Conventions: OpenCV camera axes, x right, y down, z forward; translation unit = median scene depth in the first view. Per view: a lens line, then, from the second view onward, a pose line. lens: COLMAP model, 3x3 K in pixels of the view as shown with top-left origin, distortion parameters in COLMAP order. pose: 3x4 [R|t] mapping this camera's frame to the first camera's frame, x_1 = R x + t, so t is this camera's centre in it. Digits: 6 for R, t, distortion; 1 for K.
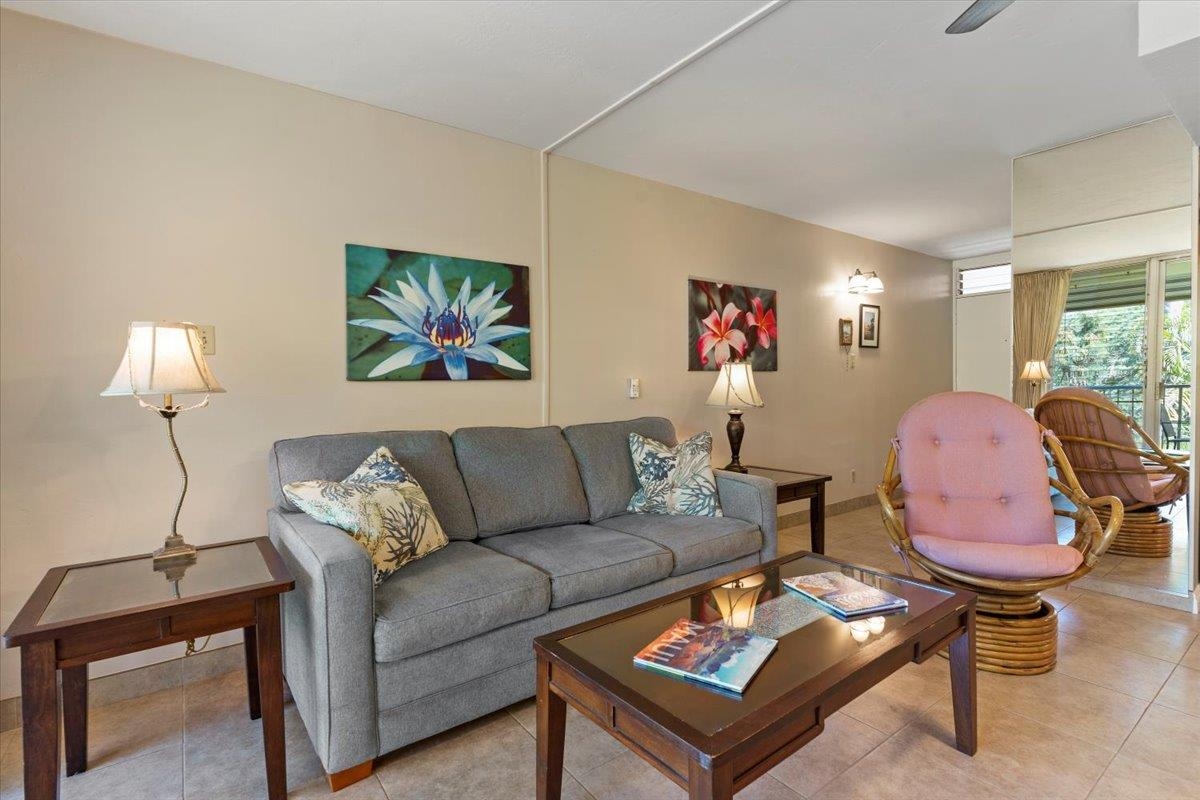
lens RADIAL K [[569.2, 0, 599.3], [0, 569.2, 397.4], [0, 0, 1]] dist [0.002338, 0.000594]
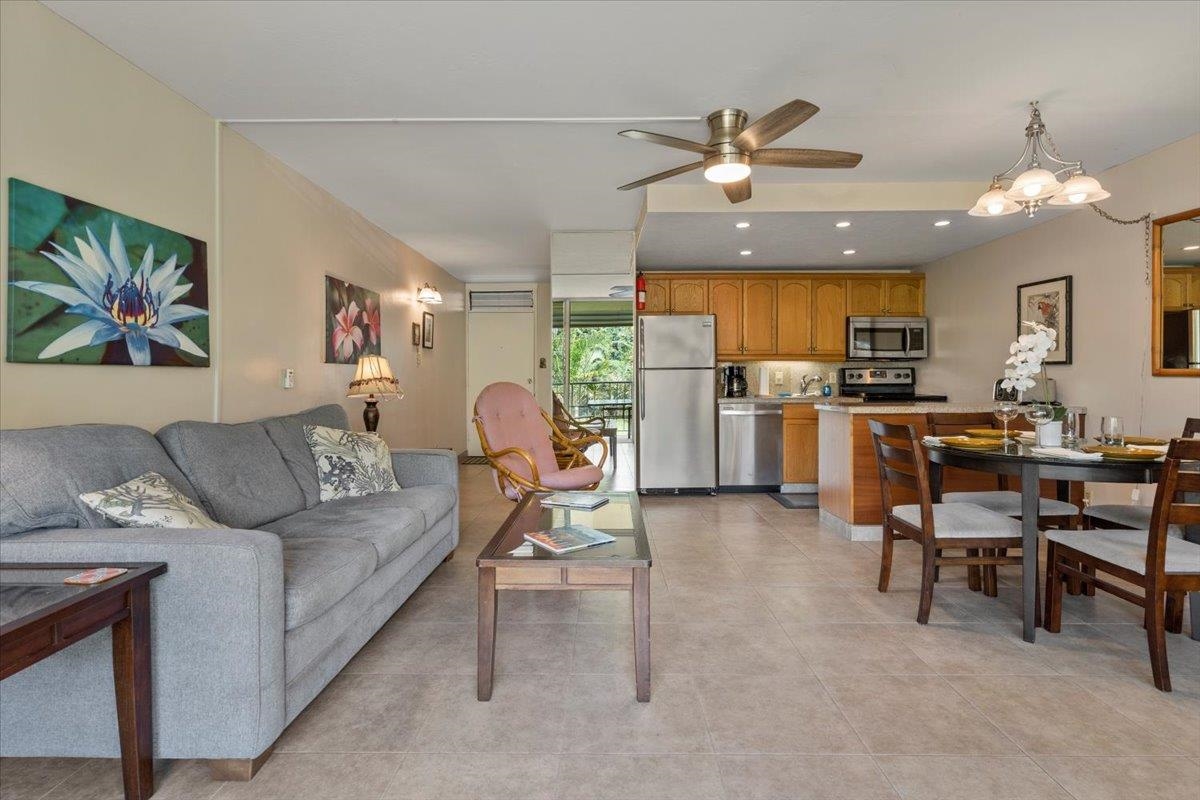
lens RADIAL K [[581.3, 0, 597.9], [0, 581.3, 377.5], [0, 0, 1]] dist [-0.000358, -0.000004]
pose [[0.605328, 0.010614, 0.795905, -0.522964], [0.013903, 0.999618, -0.023904, 0.016880], [-0.795855, 0.025535, 0.604949, -0.052554]]
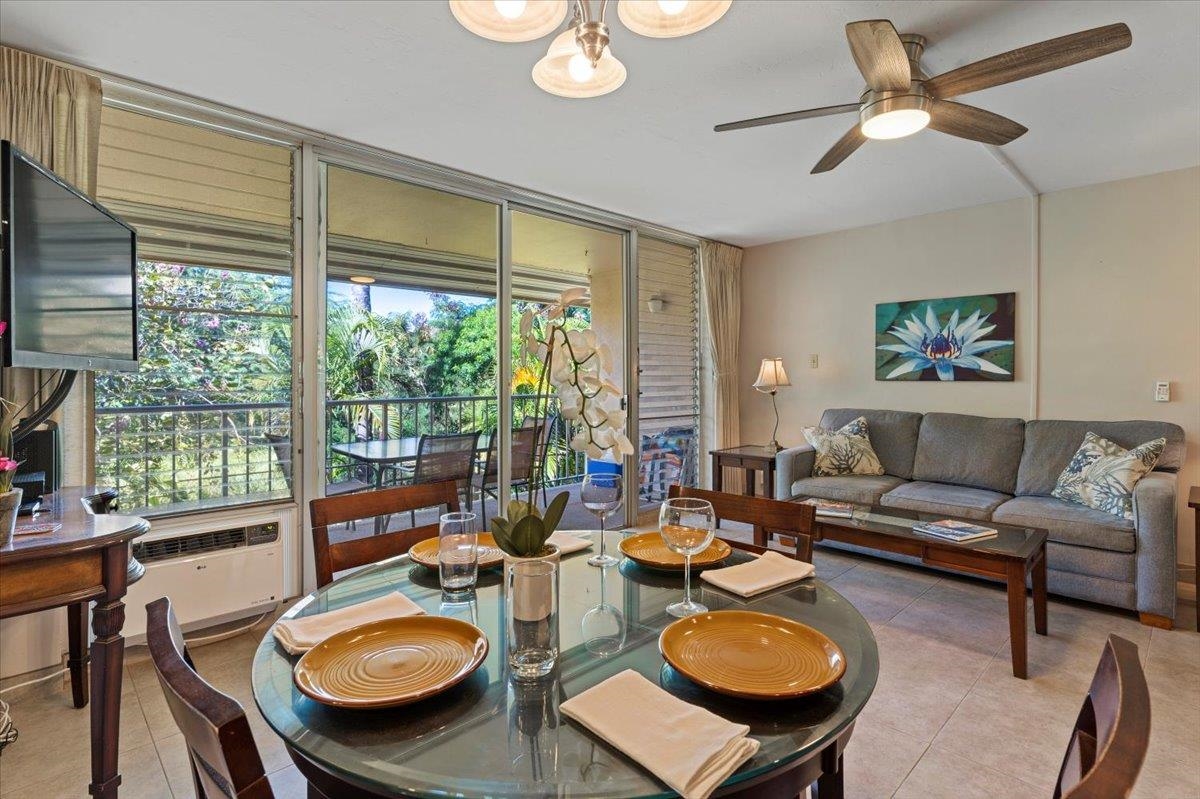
lens RADIAL K [[587.8, 0, 600.7], [0, 587.8, 372.6], [0, 0, 1]] dist [0.002566, 0.000474]
pose [[0.137857, 0.007866, -0.990421, 1.144570], [-0.022190, 0.999742, 0.004851, -0.039791], [0.990204, 0.021309, 0.137996, -0.099940]]
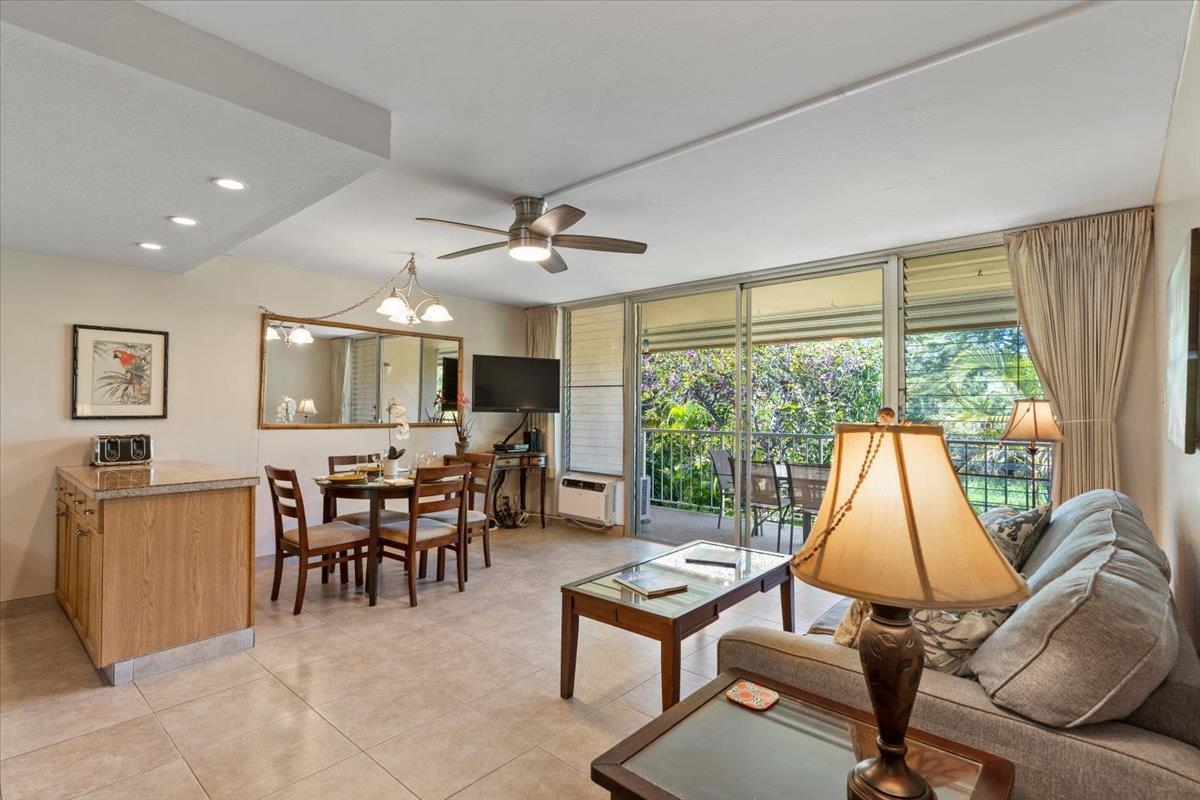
lens RADIAL K [[574.4, 0, 600.1], [0, 574.4, 395.8], [0, 0, 1]] dist [0.000076, 0.001439]
pose [[-0.977773, 0.002715, -0.209647, 0.537122], [0.002214, 0.999994, 0.002627, -0.092263], [0.209653, 0.002105, -0.977774, 1.511585]]
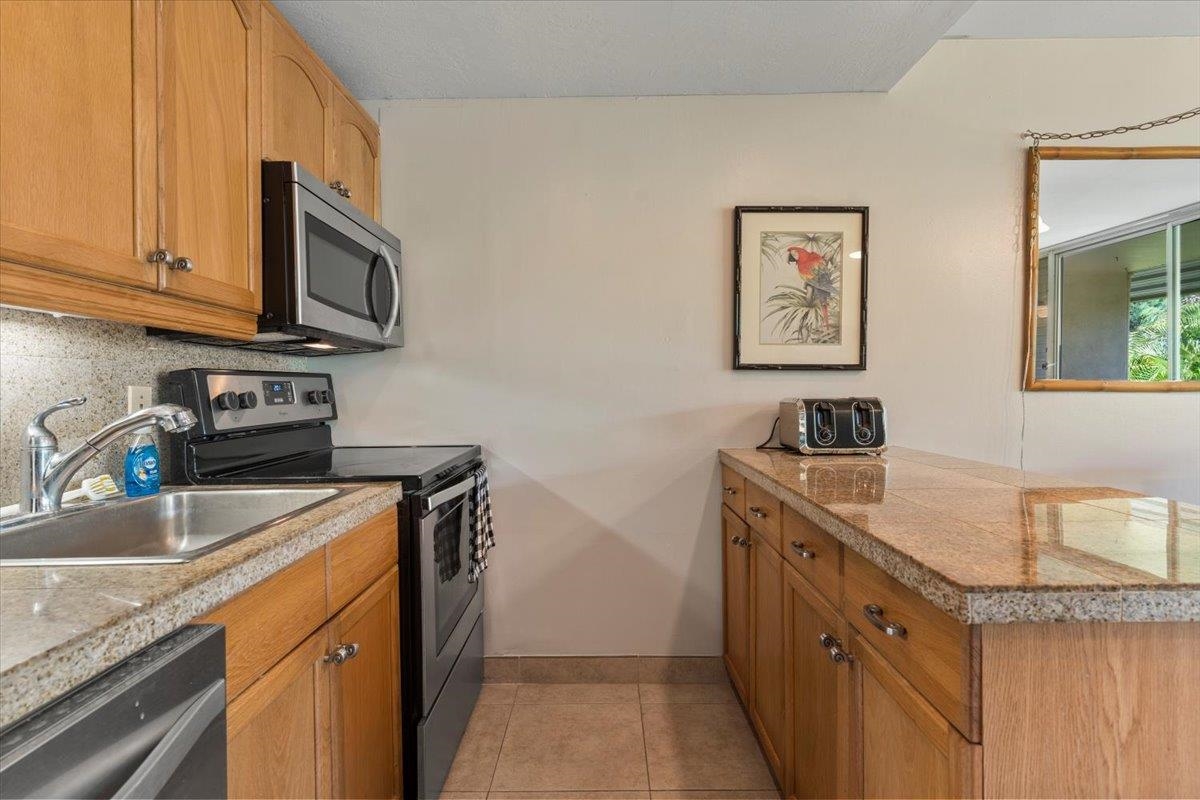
lens RADIAL K [[595.4, 0, 599.8], [0, 595.4, 396.6], [0, 0, 1]] dist [0.001761, 0.000464]
pose [[-0.801415, 0.011790, 0.597992, 1.103864], [0.035334, 0.998993, 0.027657, -0.032700], [-0.597064, 0.043294, -0.801025, 0.734418]]
